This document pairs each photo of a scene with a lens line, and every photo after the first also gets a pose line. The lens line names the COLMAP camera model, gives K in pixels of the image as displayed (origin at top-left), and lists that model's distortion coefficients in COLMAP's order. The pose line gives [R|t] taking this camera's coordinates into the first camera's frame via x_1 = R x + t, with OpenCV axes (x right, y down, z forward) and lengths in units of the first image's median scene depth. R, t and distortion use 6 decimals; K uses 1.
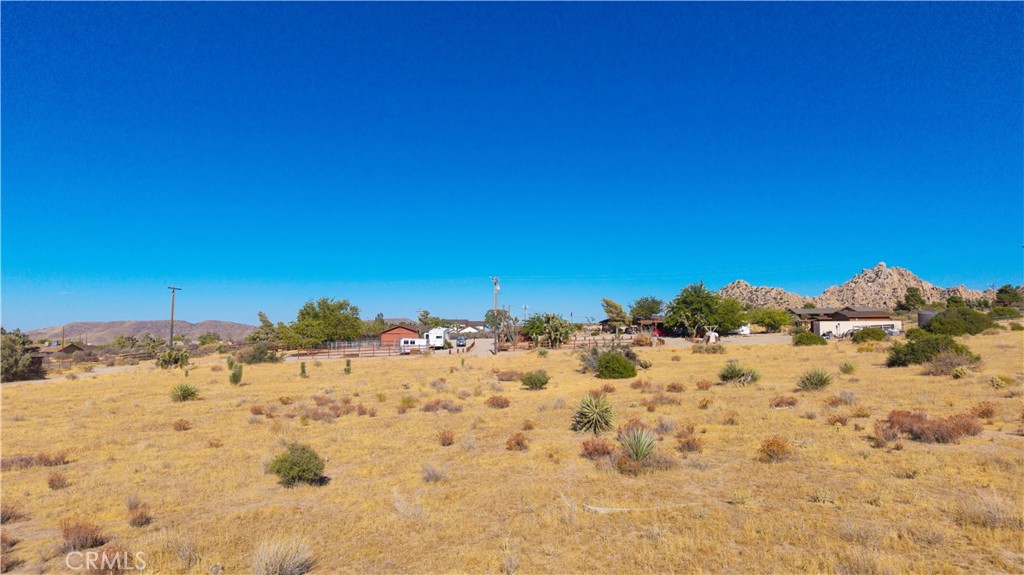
lens RADIAL K [[689.0, 0, 514.4], [0, 689.0, 286.6], [0, 0, 1]] dist [0.038974, -0.039428]
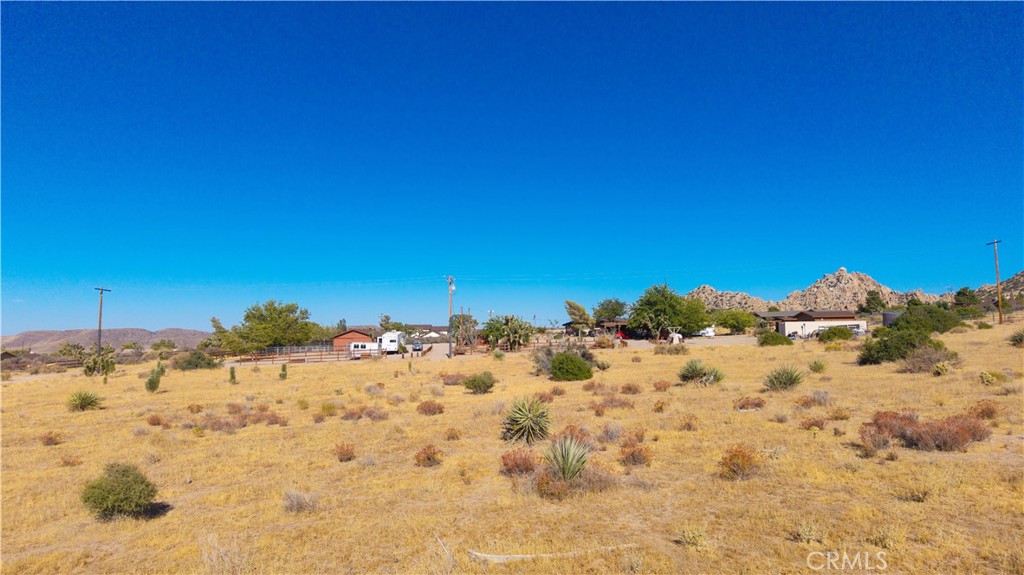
lens RADIAL K [[689.0, 0, 511.0], [0, 689.0, 283.6], [0, 0, 1]] dist [0.038974, -0.039428]
pose [[0.999163, -0.003680, 0.040745, 0.040769], [0.004225, 0.999903, -0.013309, 0.019955], [-0.040692, 0.013470, 0.999081, 0.106217]]
